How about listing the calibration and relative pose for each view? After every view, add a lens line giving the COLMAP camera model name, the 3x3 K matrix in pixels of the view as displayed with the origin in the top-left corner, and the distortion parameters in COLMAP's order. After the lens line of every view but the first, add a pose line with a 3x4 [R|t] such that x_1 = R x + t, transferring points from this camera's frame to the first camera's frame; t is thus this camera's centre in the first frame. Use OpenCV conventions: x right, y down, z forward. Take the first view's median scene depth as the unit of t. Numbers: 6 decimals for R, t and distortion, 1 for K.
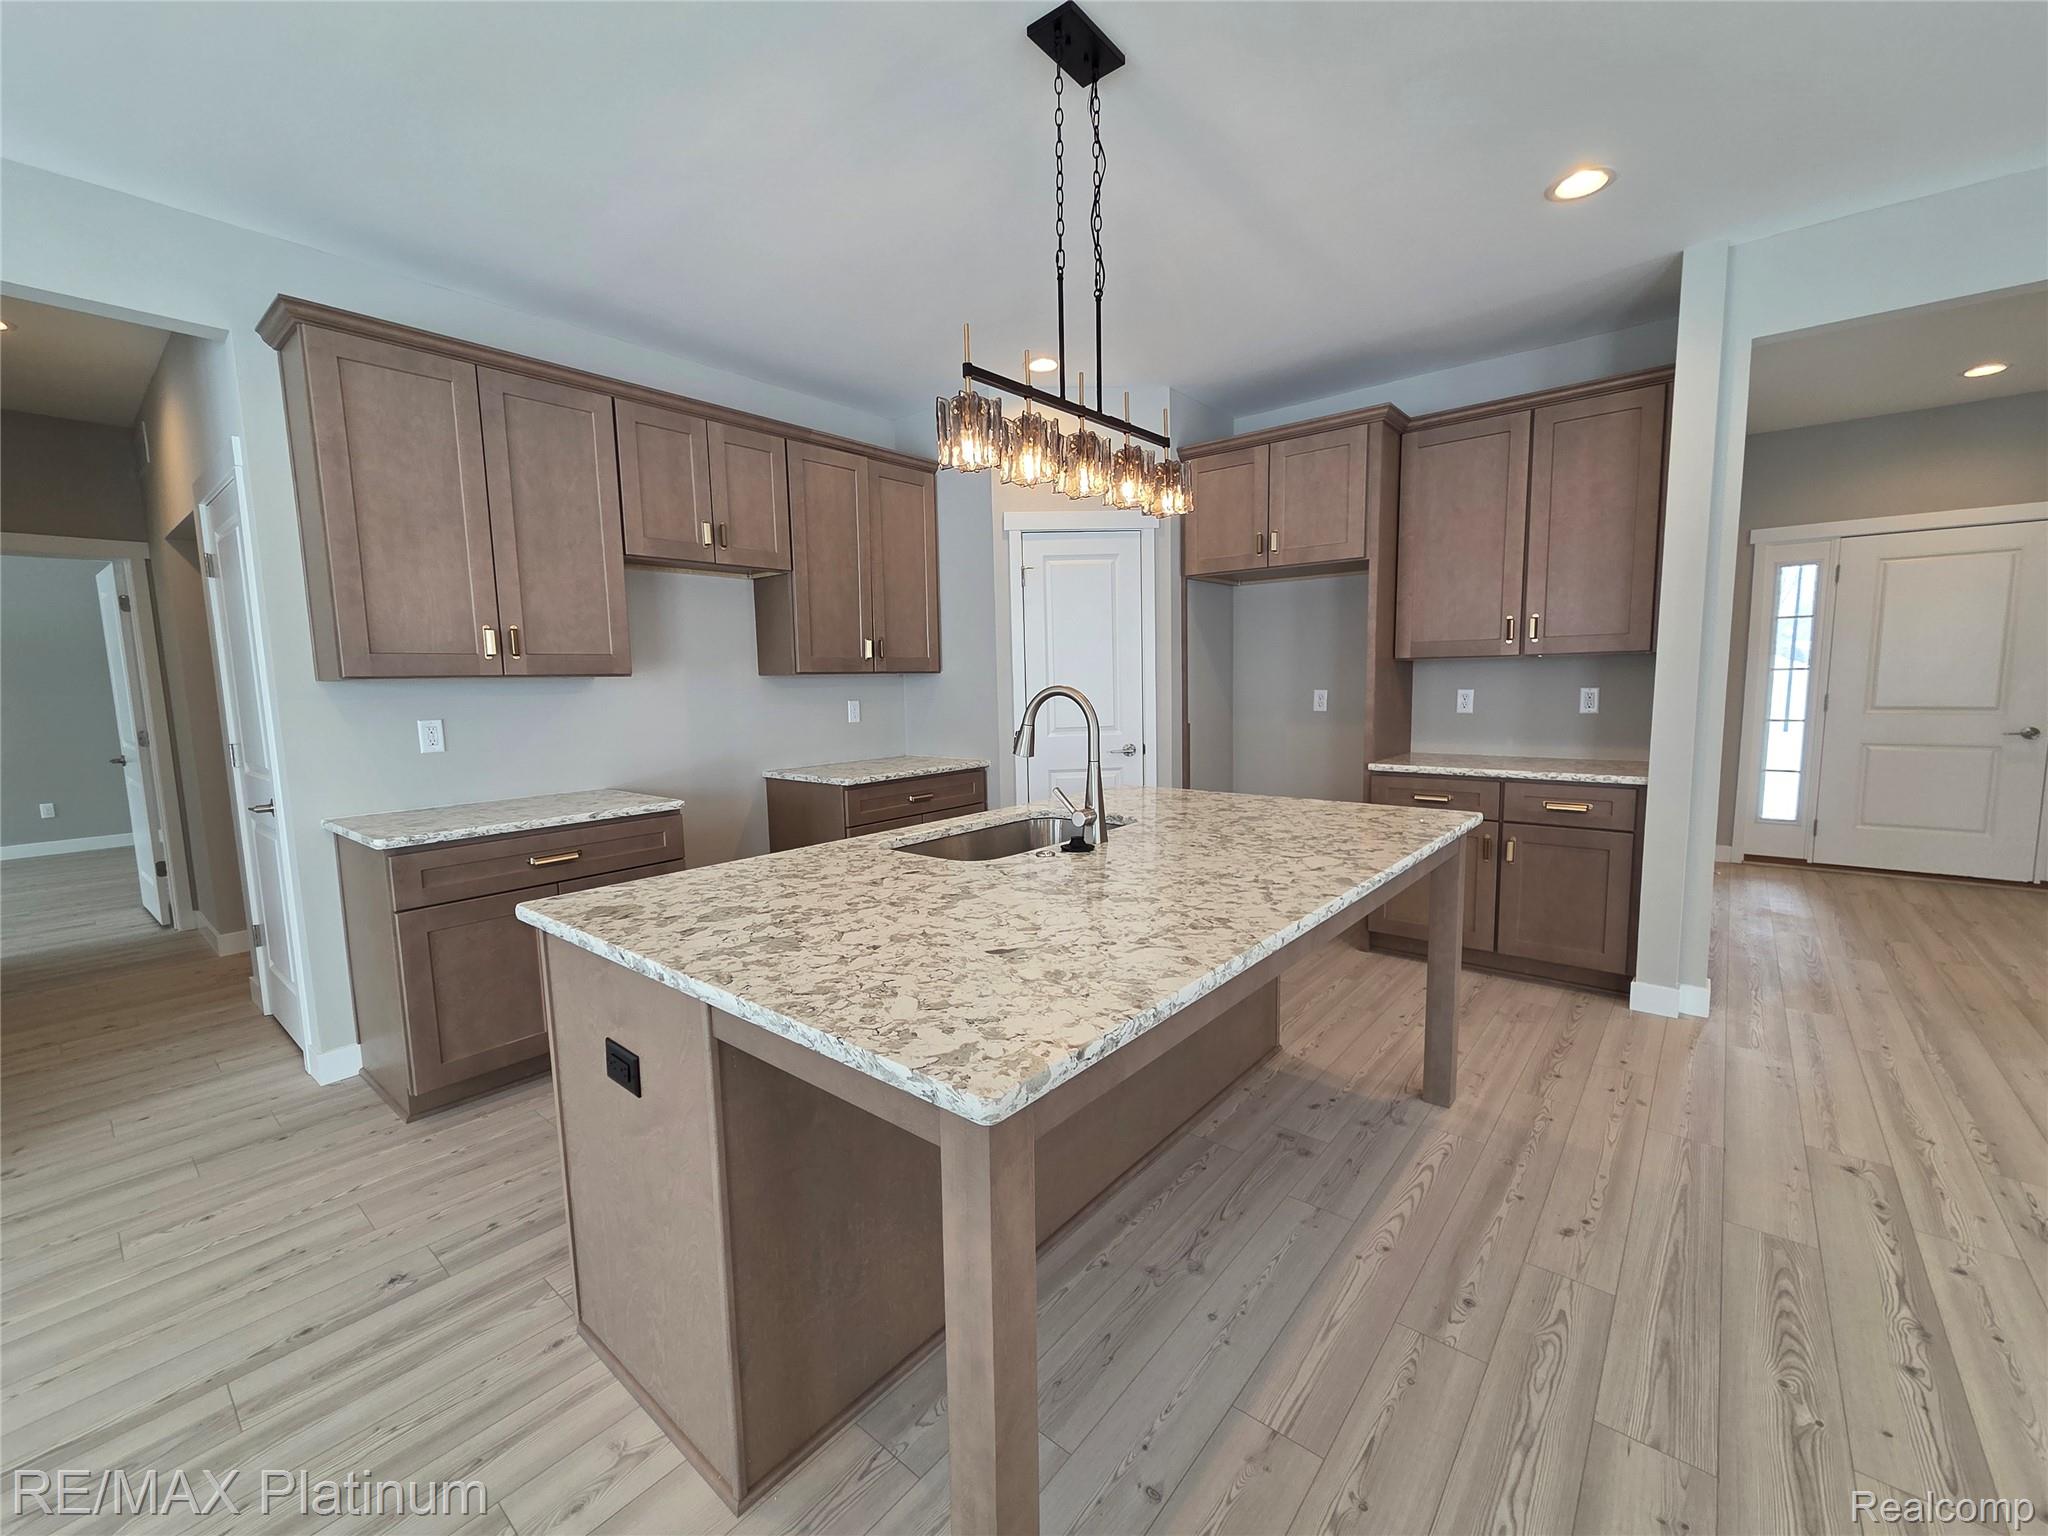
lens RADIAL K [[840.5, 0, 1013.7], [0, 840.5, 772.5], [0, 0, 1]] dist [0.002570, -0.000275]
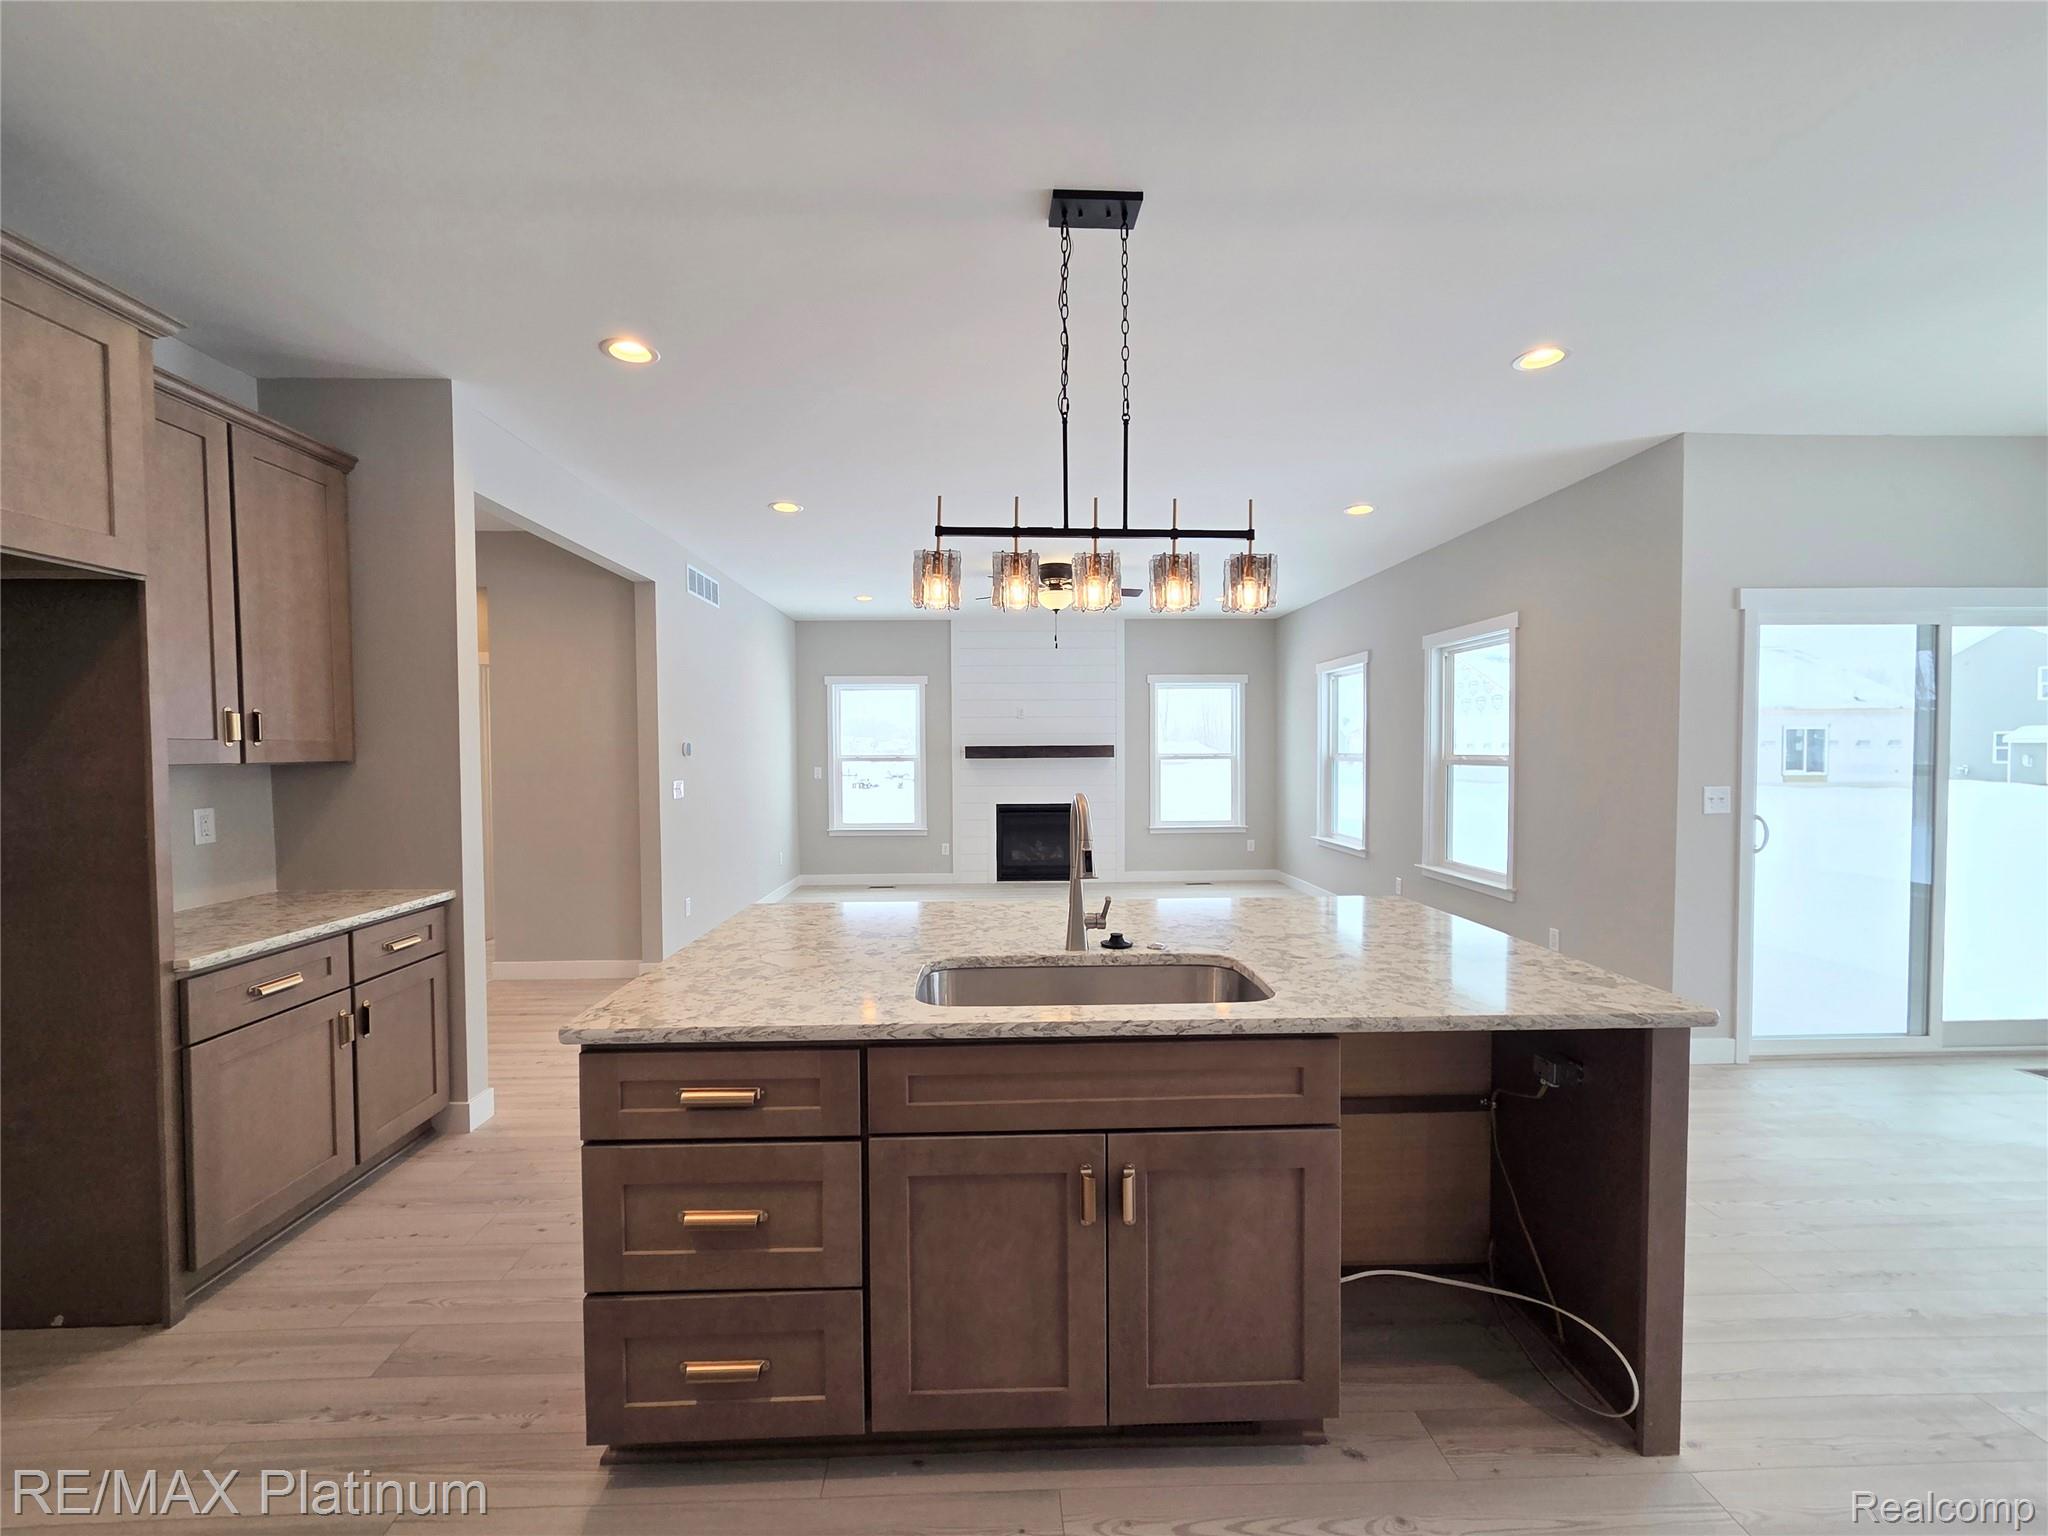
lens RADIAL K [[840.5, 0, 1015.7], [0, 840.5, 779.3], [0, 0, 1]] dist [0.002570, -0.000275]
pose [[-0.669753, -0.002334, 0.742580, -0.409716], [0.102984, 0.990040, 0.095995, -0.150133], [-0.735408, 0.140767, -0.662842, 1.170374]]
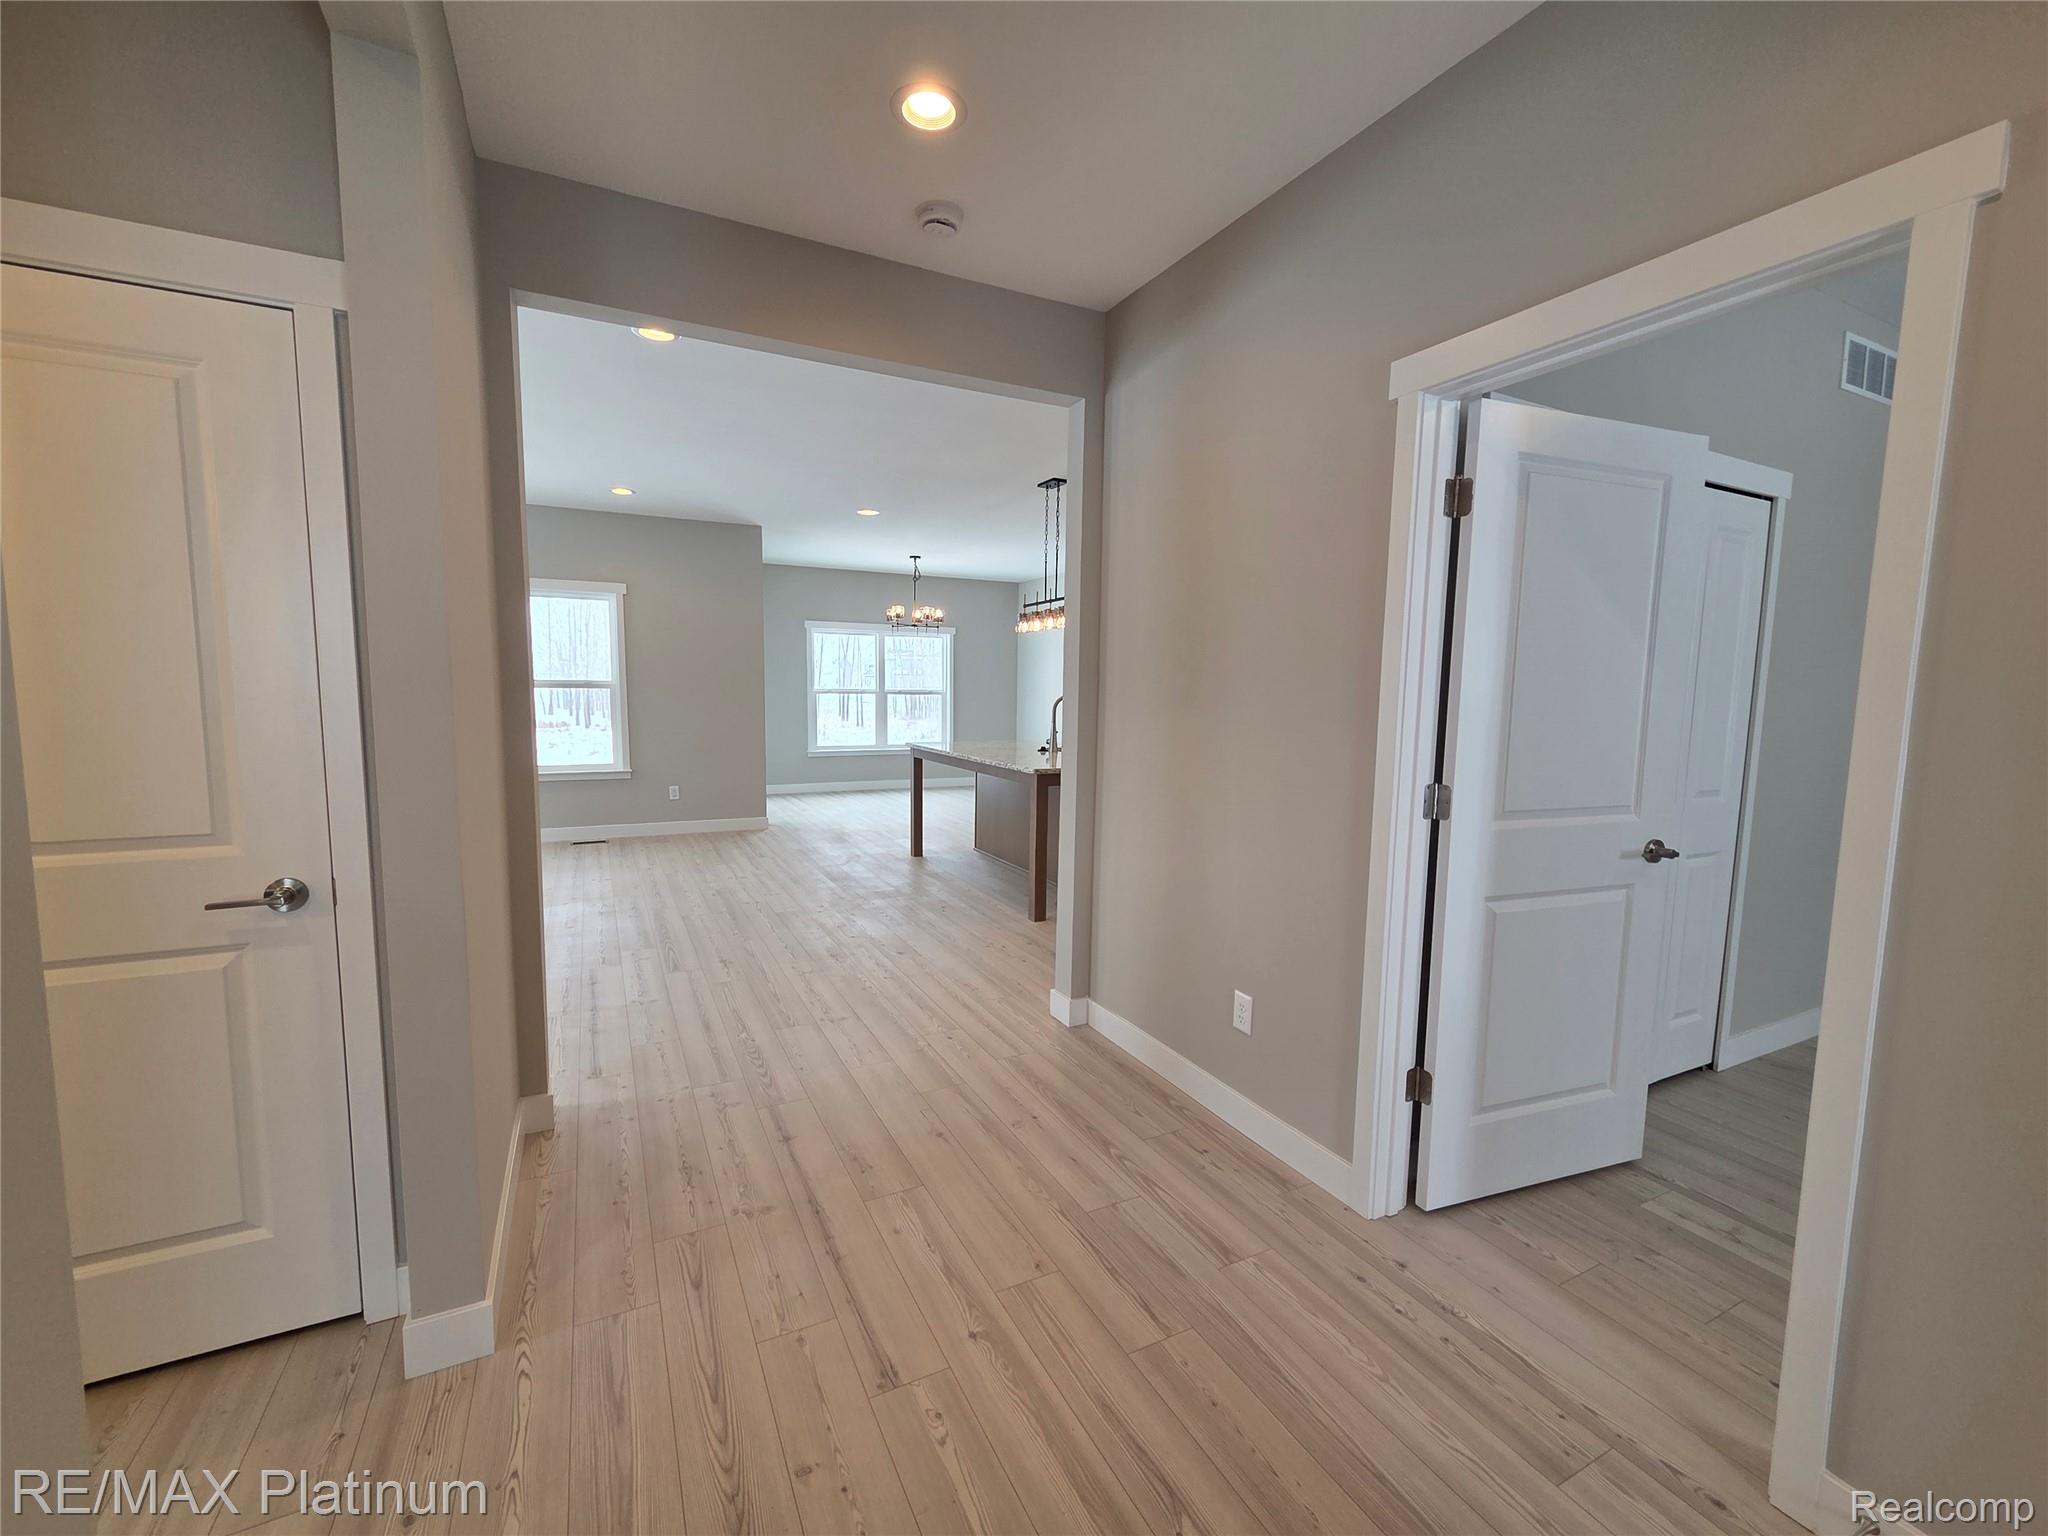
lens RADIAL K [[840.5, 0, 1015.7], [0, 840.5, 773.4], [0, 0, 1]] dist [0.002570, -0.000275]
pose [[-0.393121, 0.110035, -0.912879, 1.841615], [-0.110328, 0.979996, 0.165637, -0.200594], [0.912844, 0.165831, -0.373117, 1.338282]]
